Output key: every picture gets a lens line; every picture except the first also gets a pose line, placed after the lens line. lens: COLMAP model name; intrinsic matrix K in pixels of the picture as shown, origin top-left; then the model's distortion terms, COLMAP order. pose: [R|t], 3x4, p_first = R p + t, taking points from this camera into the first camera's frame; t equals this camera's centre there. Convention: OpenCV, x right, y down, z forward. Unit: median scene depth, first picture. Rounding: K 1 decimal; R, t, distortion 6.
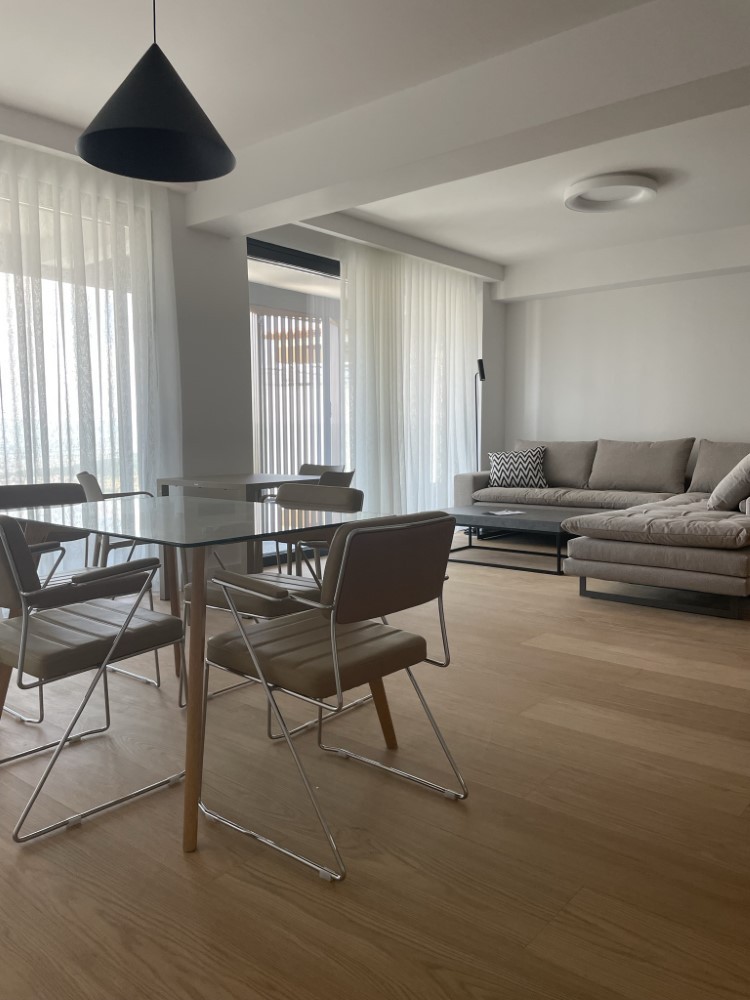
lens RADIAL K [[751.7, 0, 369.6], [0, 751.7, 504.8], [0, 0, 1]] dist [0.096107, 0.000063]
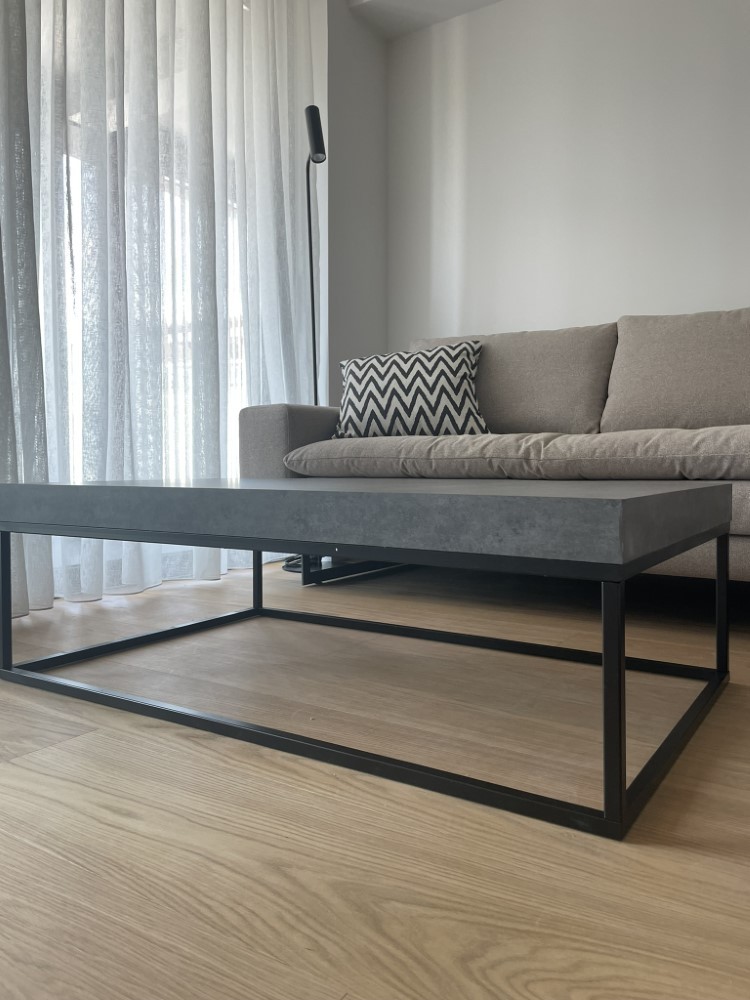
lens RADIAL K [[751.7, 0, 375.6], [0, 751.7, 493.5], [0, 0, 1]] dist [0.096107, 0.000063]
pose [[0.993544, 0.005684, 0.113306, 0.138451], [0.001454, 0.998024, -0.062819, 0.025428], [-0.113439, 0.062578, 0.991572, 0.643107]]
